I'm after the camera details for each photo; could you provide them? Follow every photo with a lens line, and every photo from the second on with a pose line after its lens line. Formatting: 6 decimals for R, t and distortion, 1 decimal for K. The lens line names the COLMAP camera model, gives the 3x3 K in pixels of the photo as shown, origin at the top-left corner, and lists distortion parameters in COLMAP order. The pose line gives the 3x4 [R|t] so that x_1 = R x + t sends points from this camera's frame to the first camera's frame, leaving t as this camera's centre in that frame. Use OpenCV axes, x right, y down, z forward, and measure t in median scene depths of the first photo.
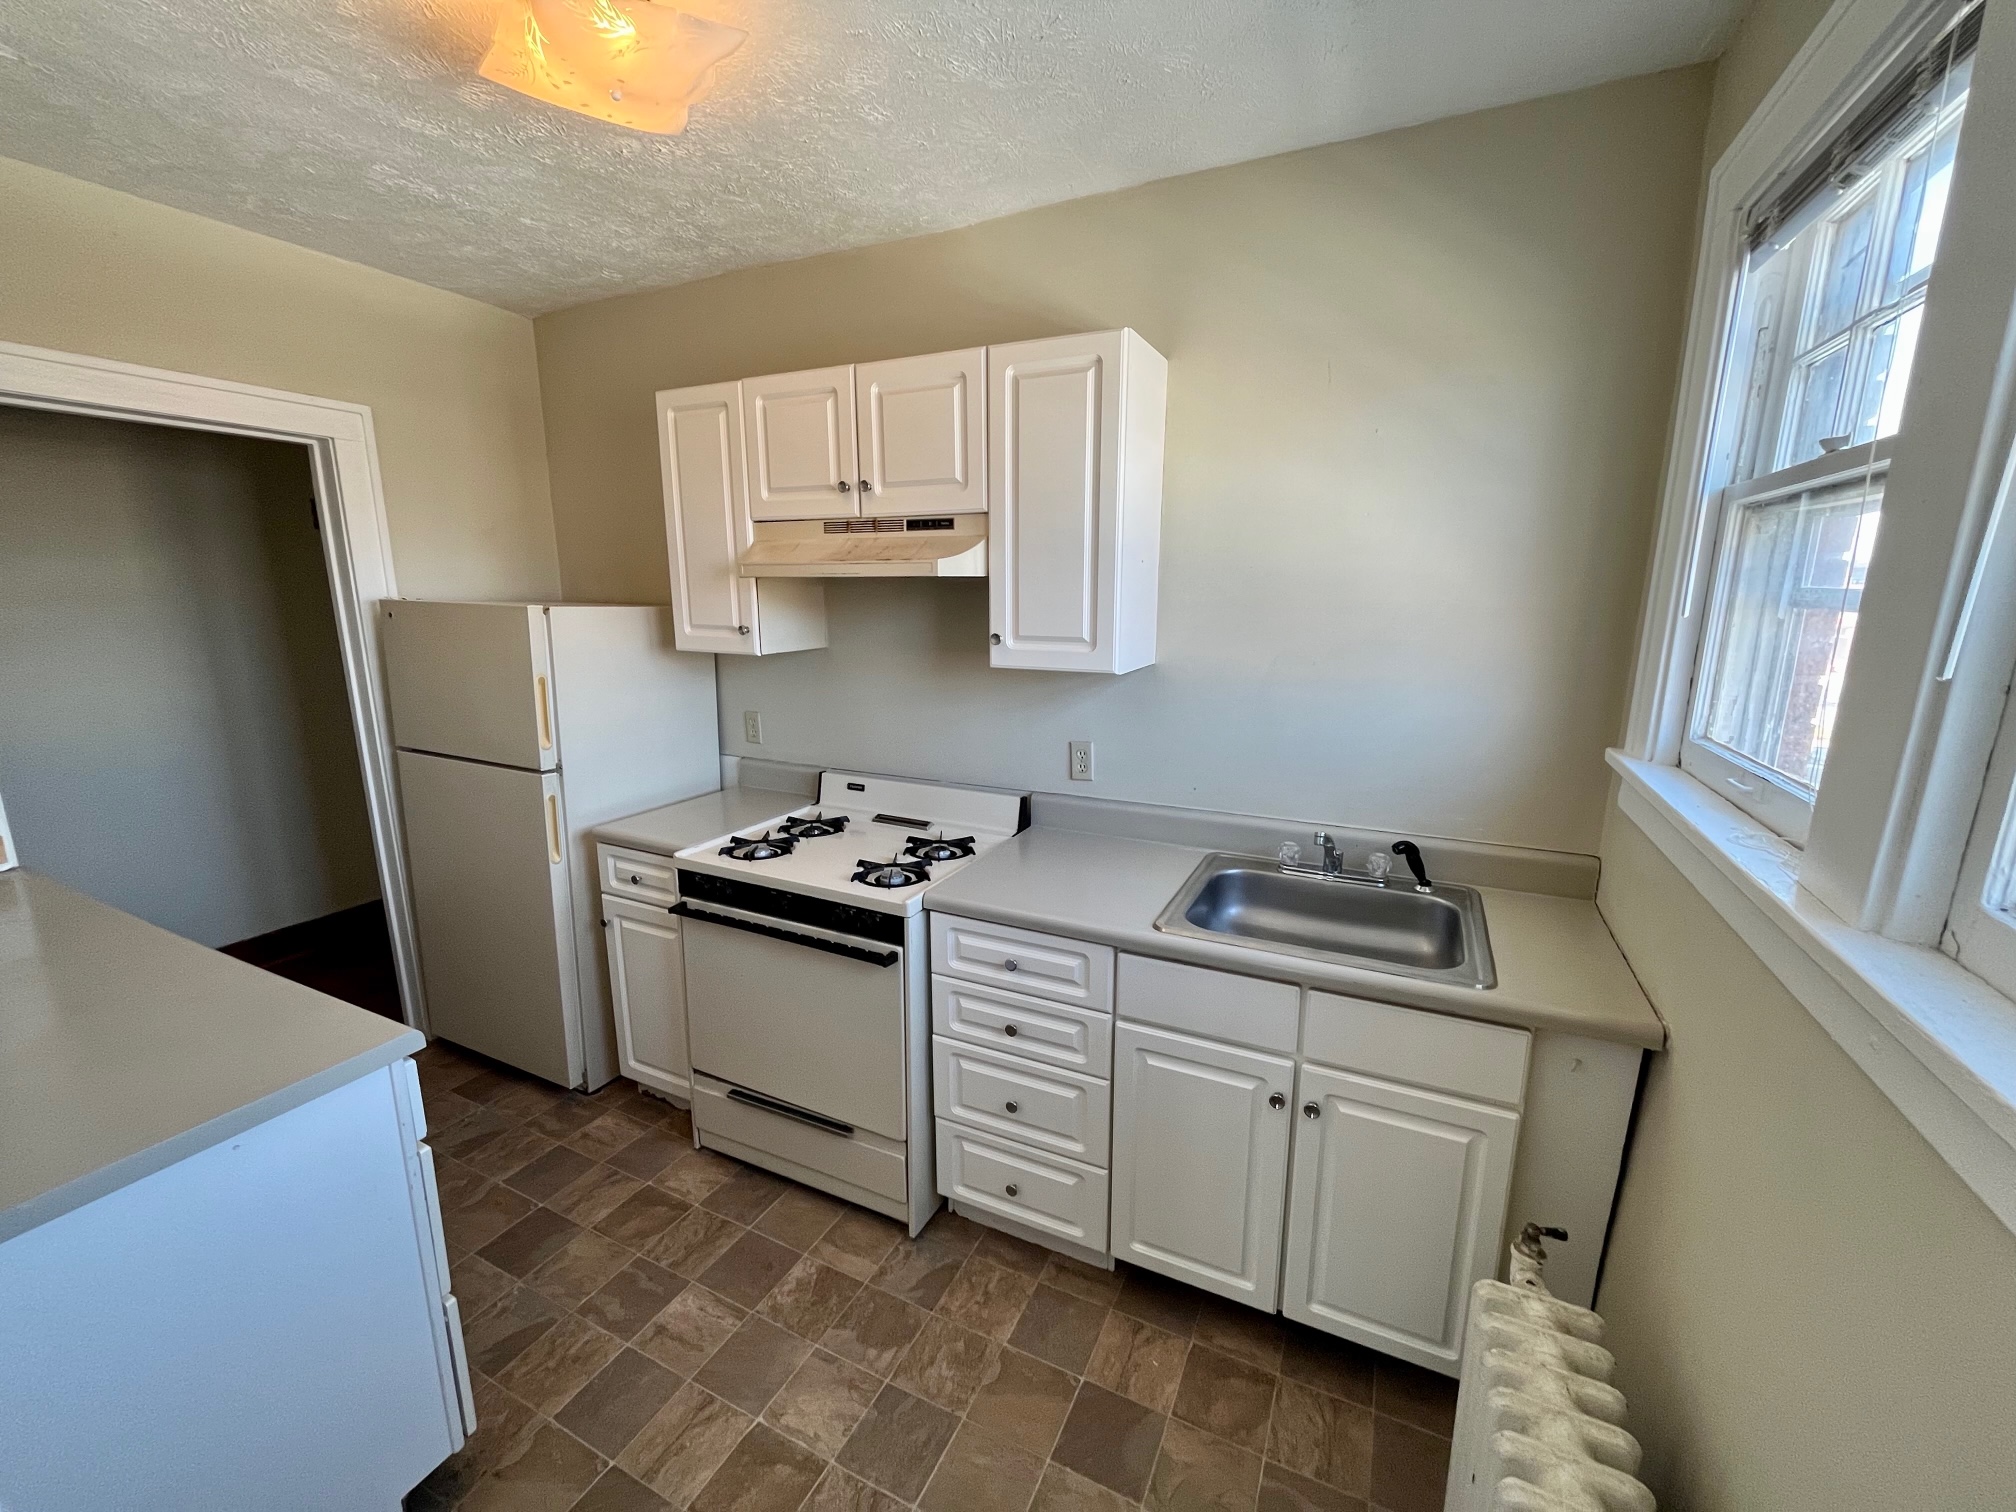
lens RADIAL K [[819.1, 0, 1011.2], [0, 819.1, 750.6], [0, 0, 1]] dist [0.000378, -0.000196]
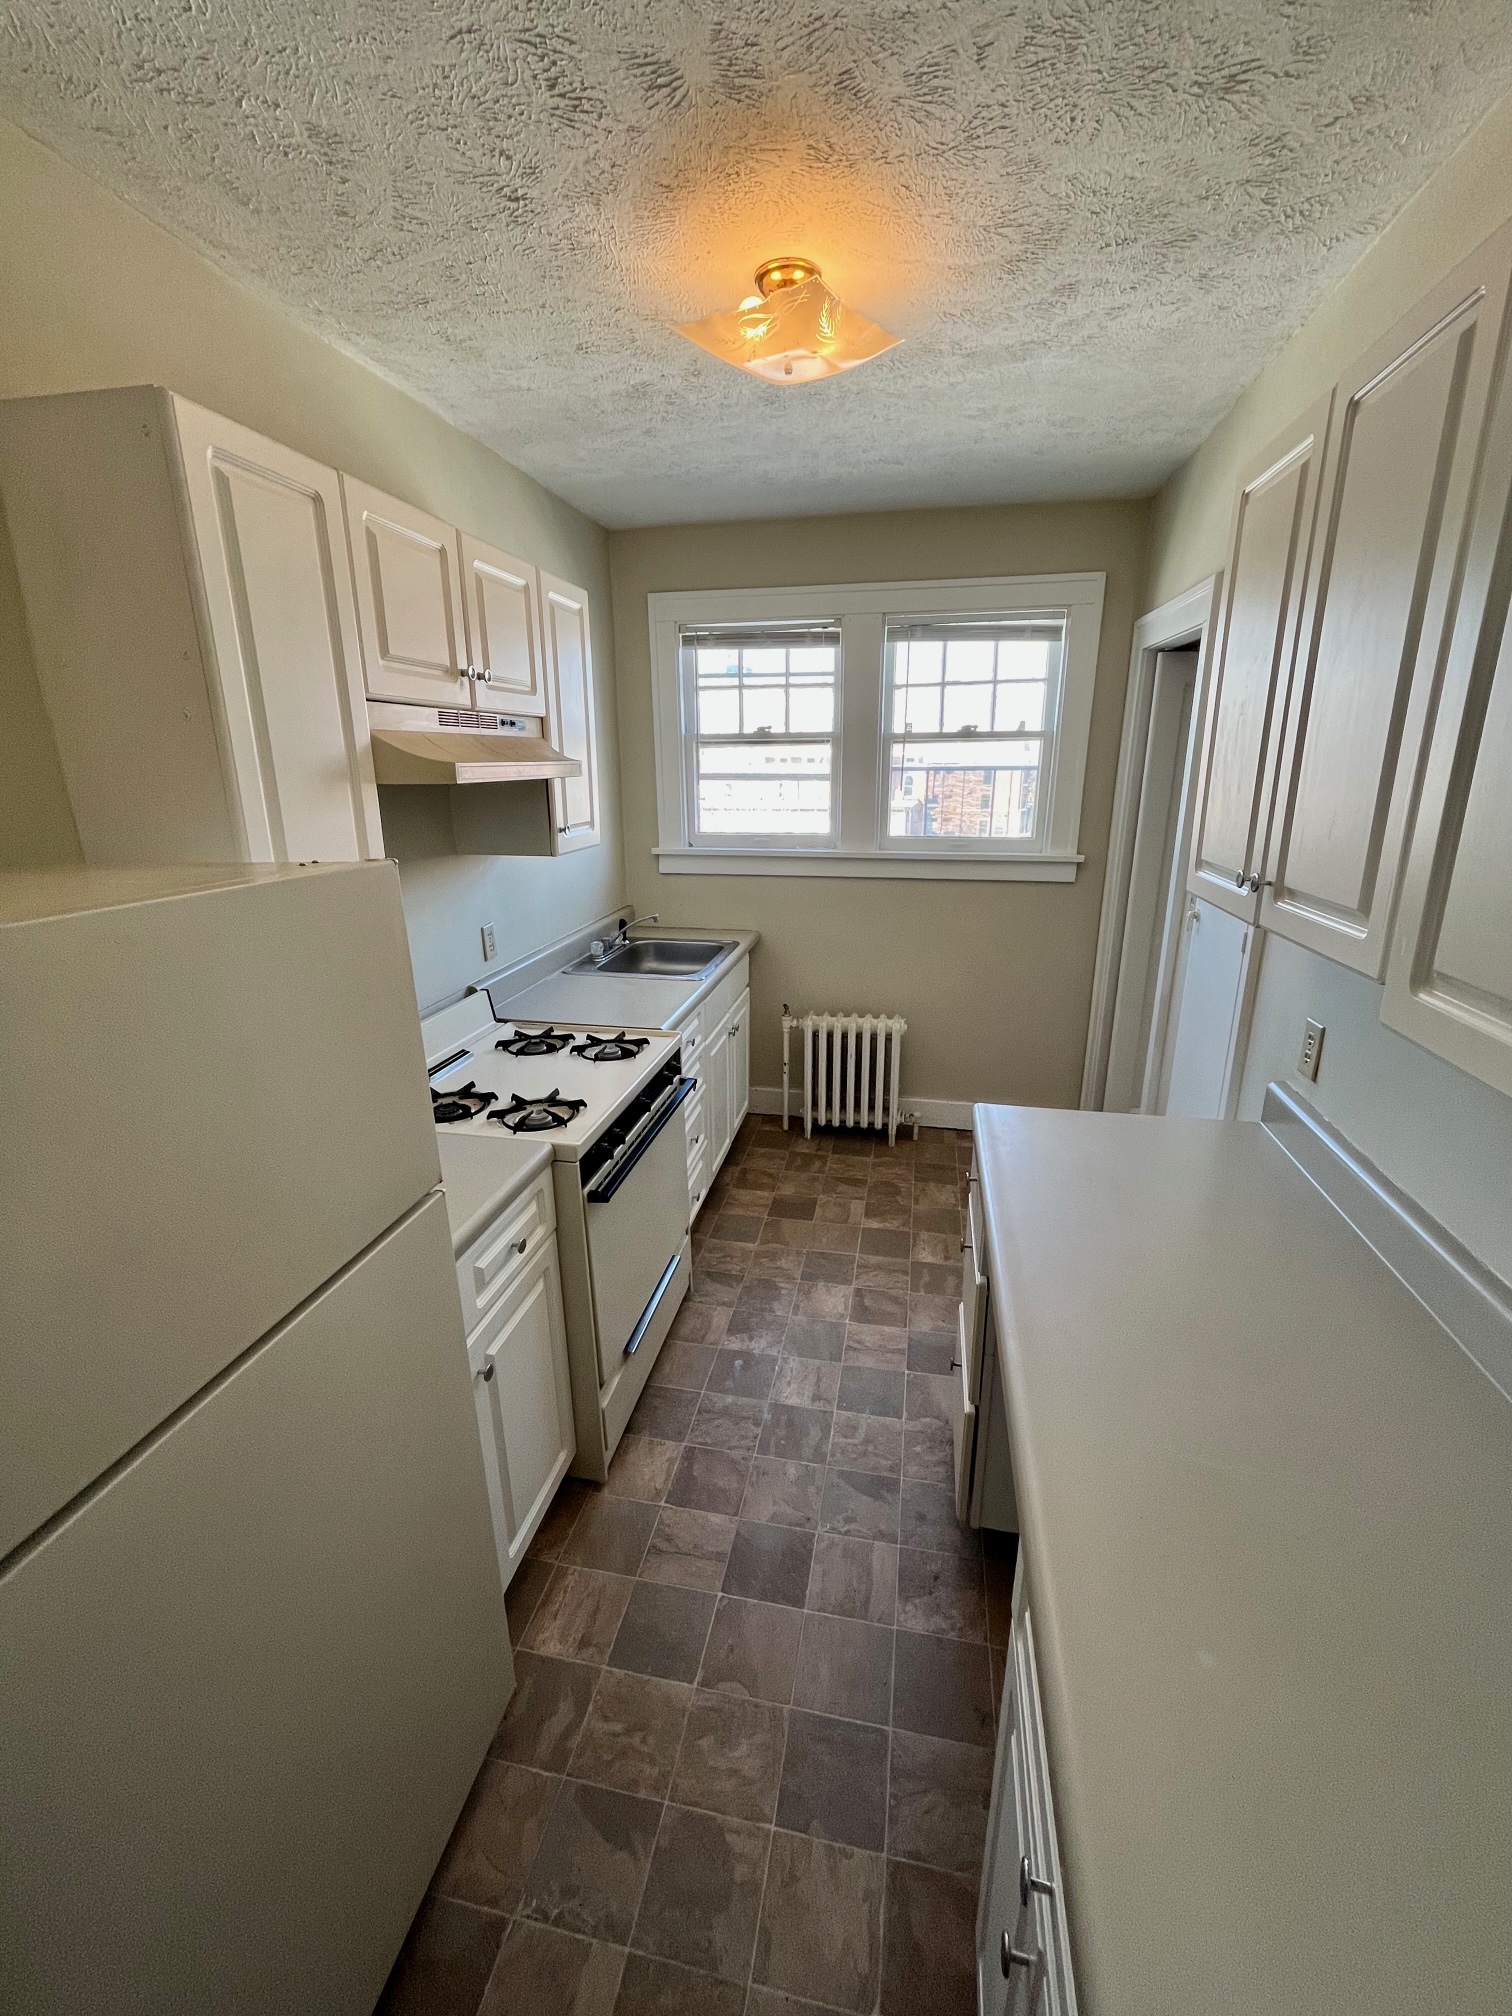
lens RADIAL K [[819.1, 0, 757.1], [0, 819.1, 1002.3], [0, 0, 1]] dist [0.000378, -0.000196]
pose [[-0.250062, -0.280186, 0.926803, -1.422397], [0.197896, 0.922217, 0.332194, -0.279604], [-0.947790, 0.266480, -0.175164, 1.172286]]
